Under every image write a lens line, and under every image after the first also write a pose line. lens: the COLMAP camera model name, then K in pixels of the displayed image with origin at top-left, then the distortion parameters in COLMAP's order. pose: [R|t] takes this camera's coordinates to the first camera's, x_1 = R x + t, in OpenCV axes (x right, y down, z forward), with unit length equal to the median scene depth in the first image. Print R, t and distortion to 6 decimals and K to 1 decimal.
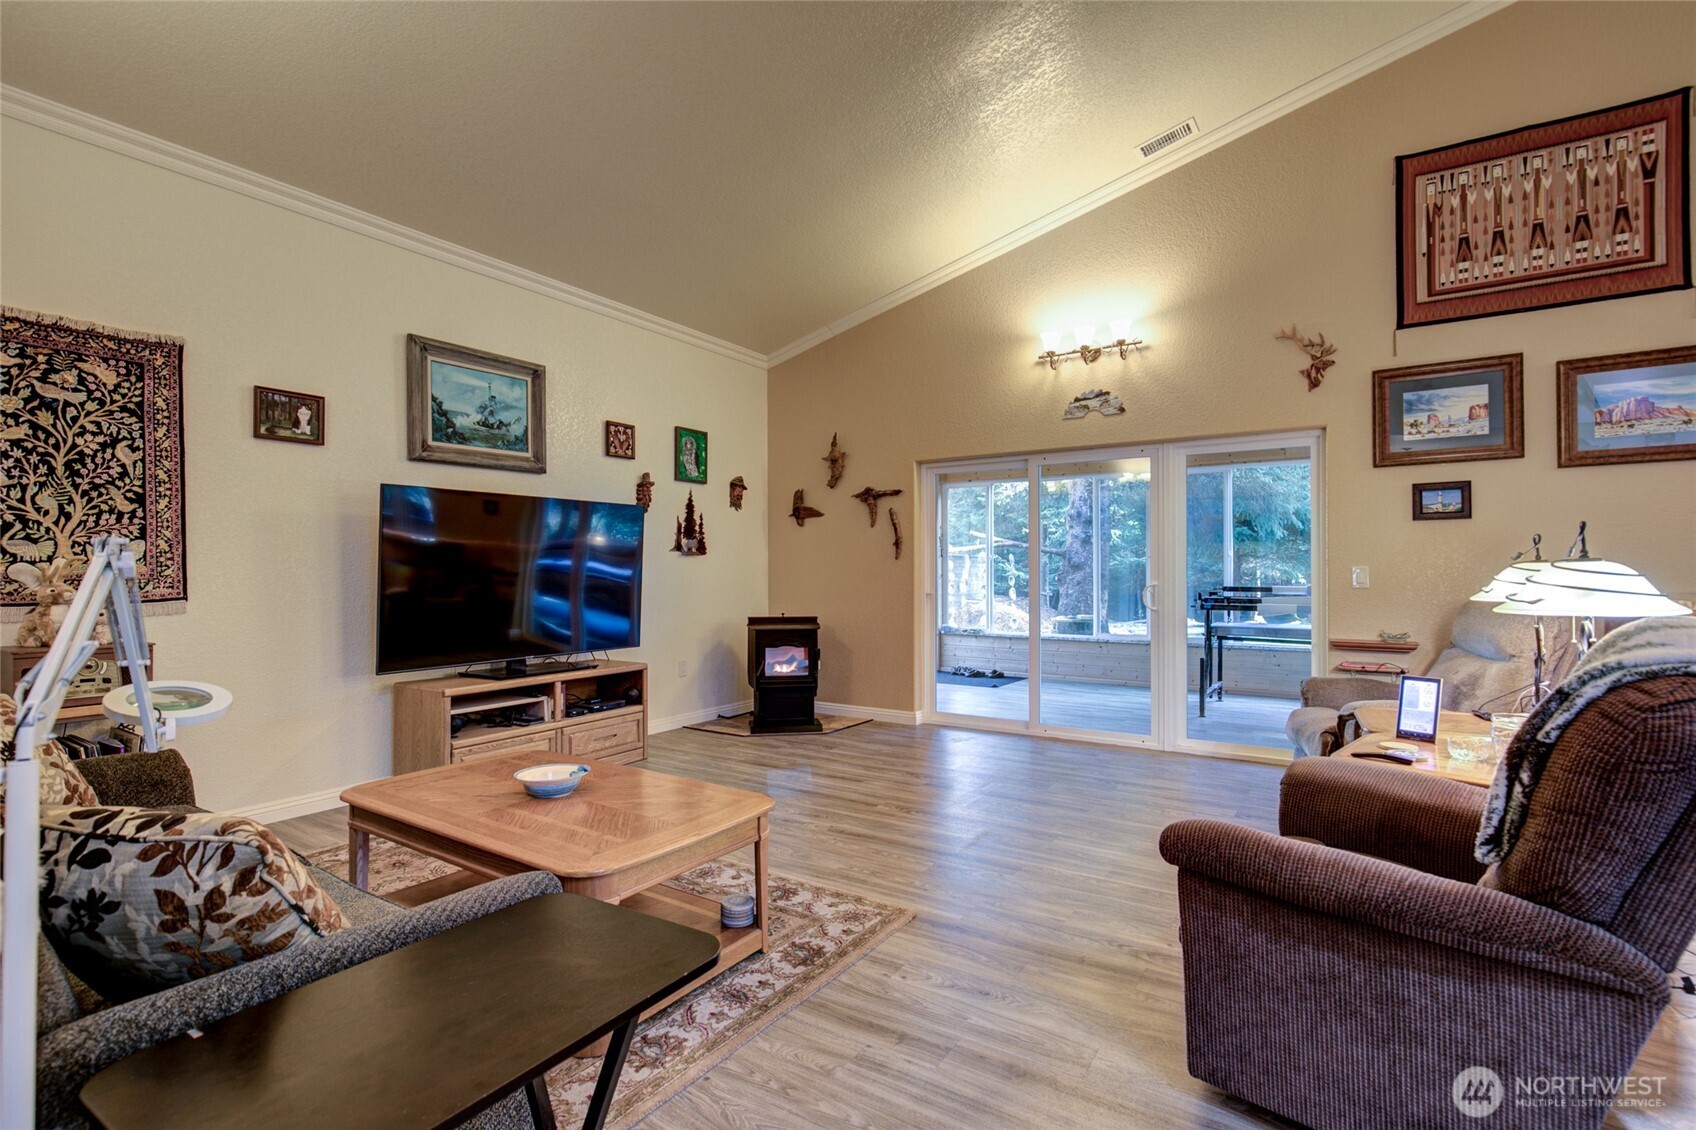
lens RADIAL K [[796.1, 0, 892.8], [0, 796.1, 572.0], [0, 0, 1]] dist [-0.002096, 0.000183]
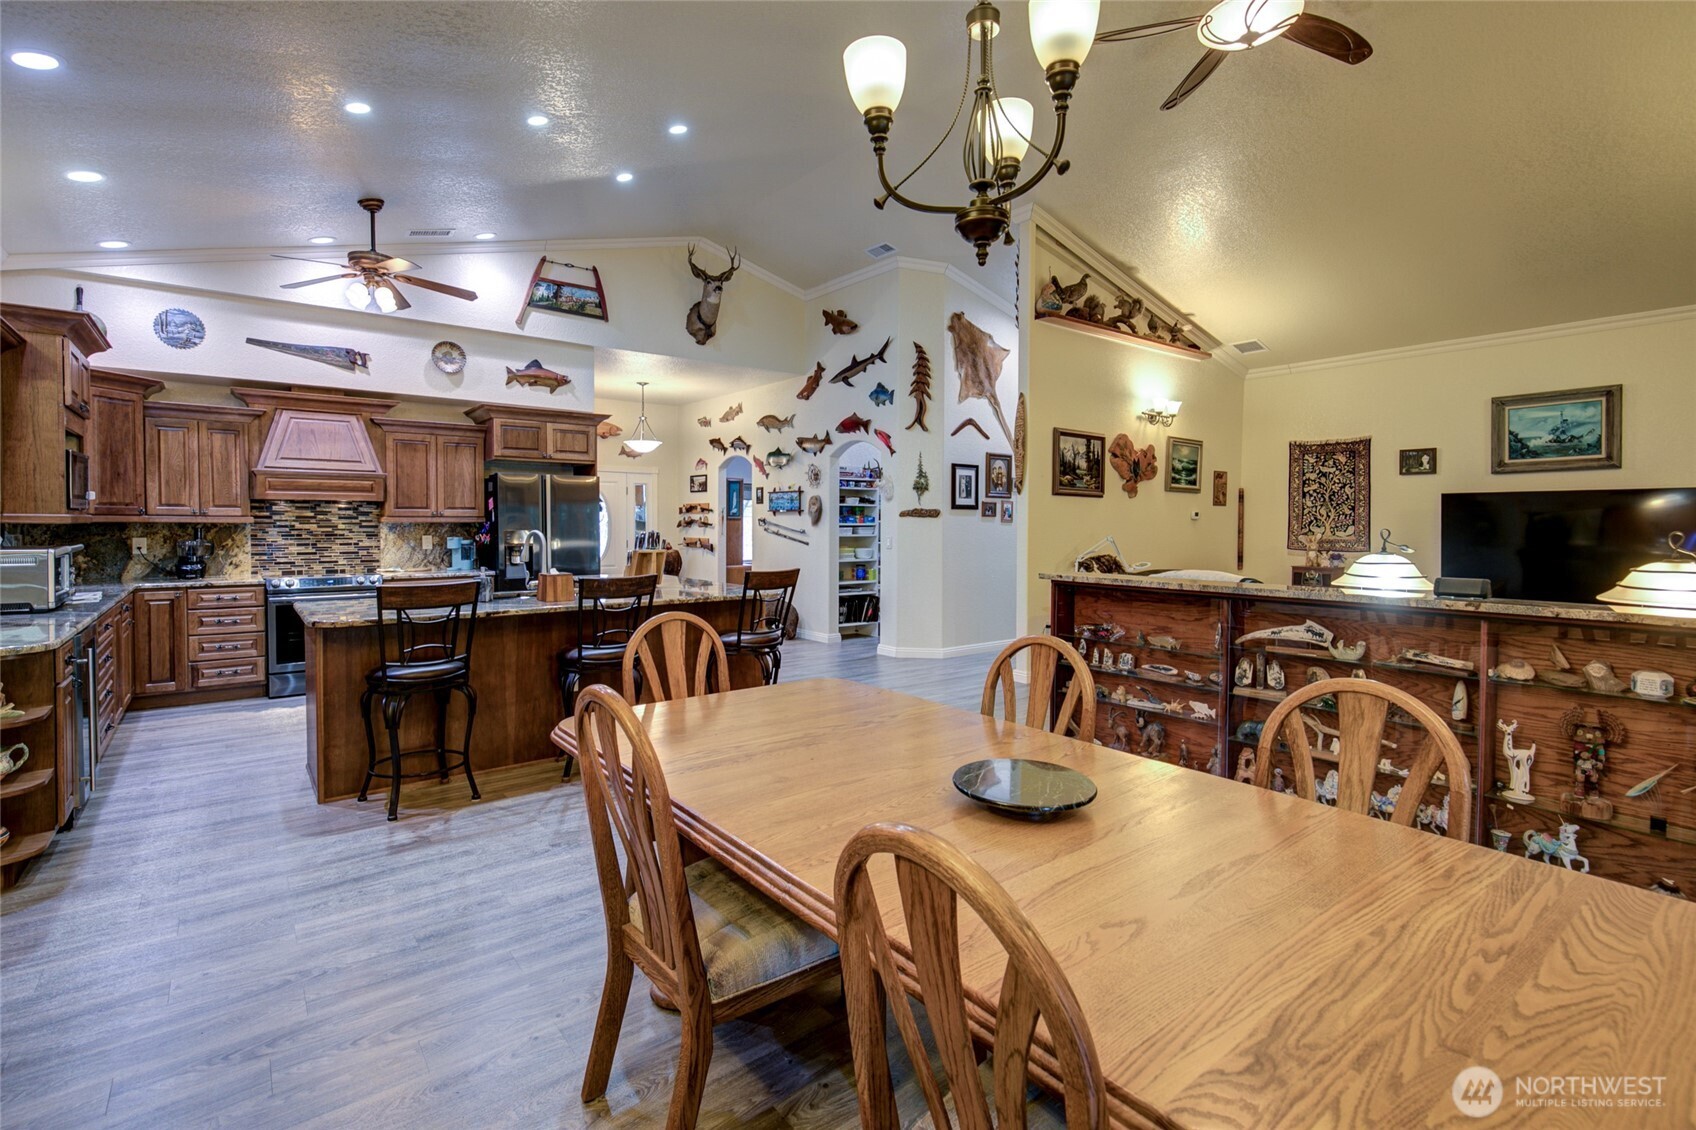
lens RADIAL K [[796.1, 0, 852.8], [0, 796.1, 541.5], [0, 0, 1]] dist [-0.002096, 0.000183]
pose [[-0.336063, 0.025067, -0.941506, 1.364485], [-0.003130, 0.999611, 0.027731, -0.041072], [0.941834, 0.012266, -0.335853, 0.298561]]
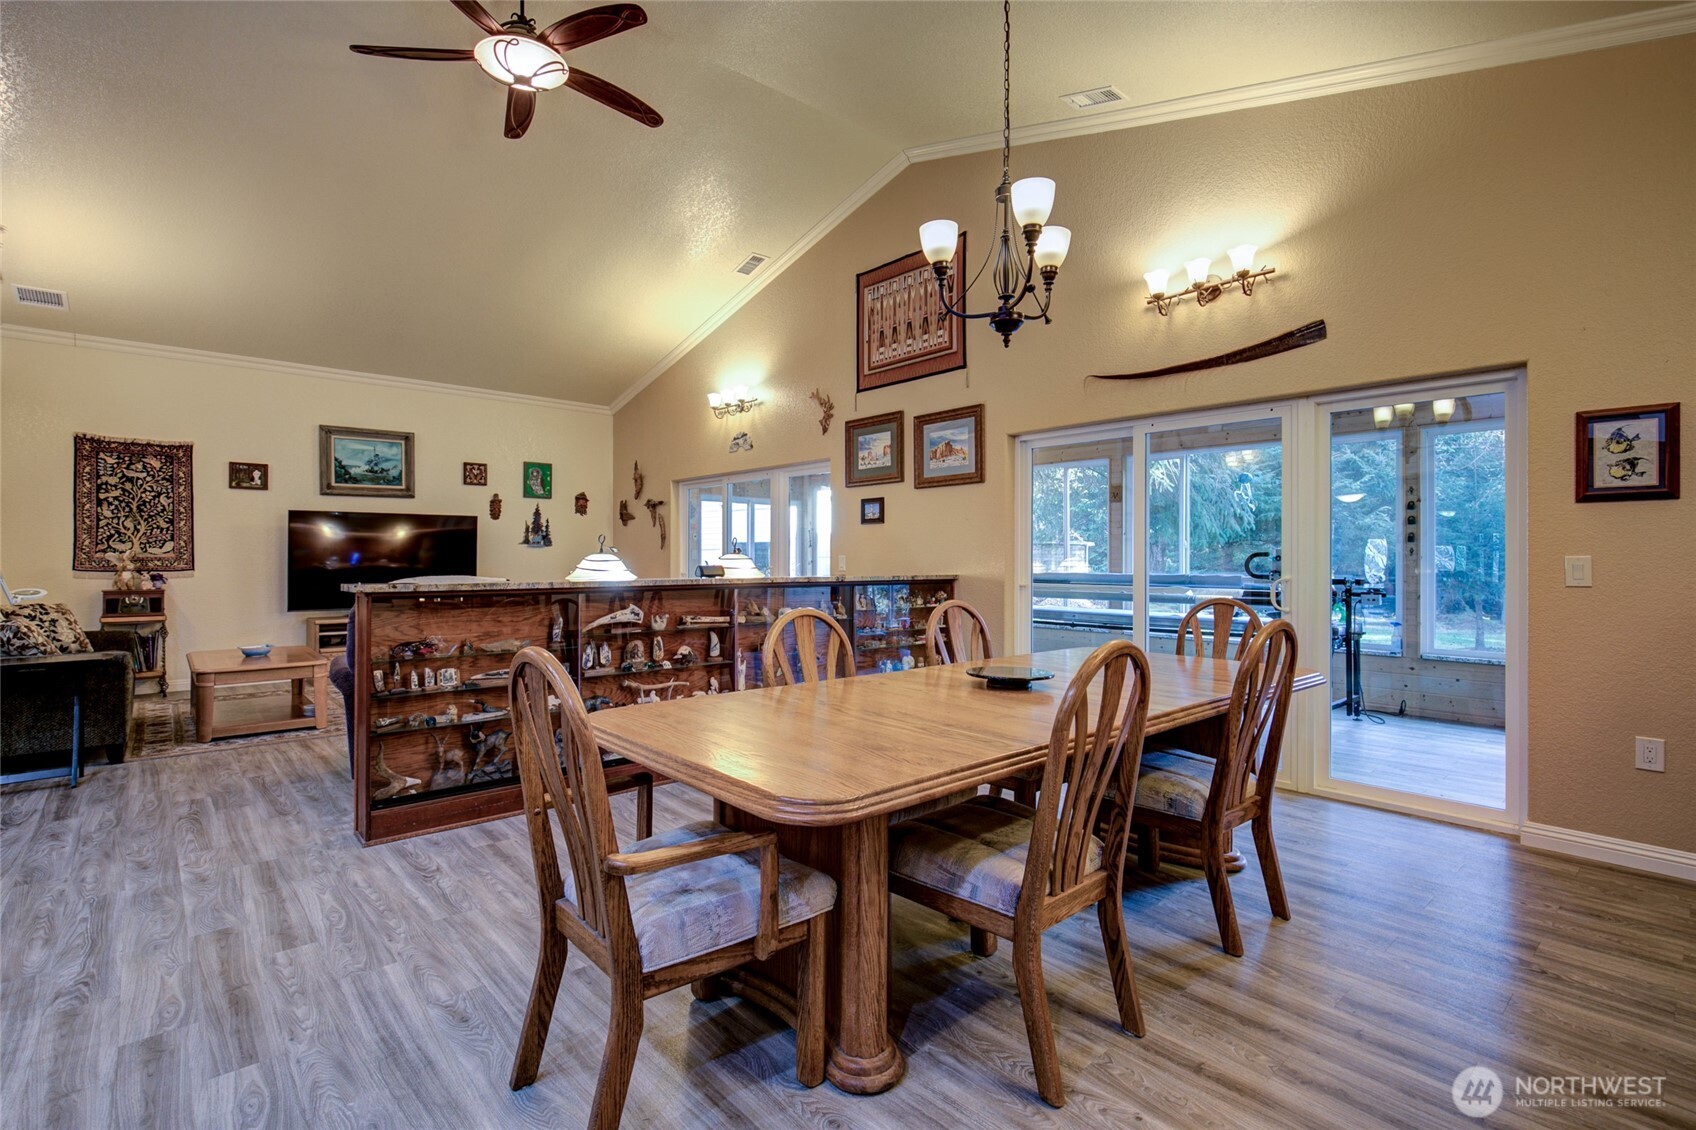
lens RADIAL K [[796.1, 0, 857.2], [0, 796.1, 558.7], [0, 0, 1]] dist [-0.002096, 0.000183]
pose [[0.964183, 0.004251, -0.265204, 1.017940], [-0.004000, 0.999991, 0.001488, -0.003379], [0.265208, -0.000374, 0.964191, -0.404475]]
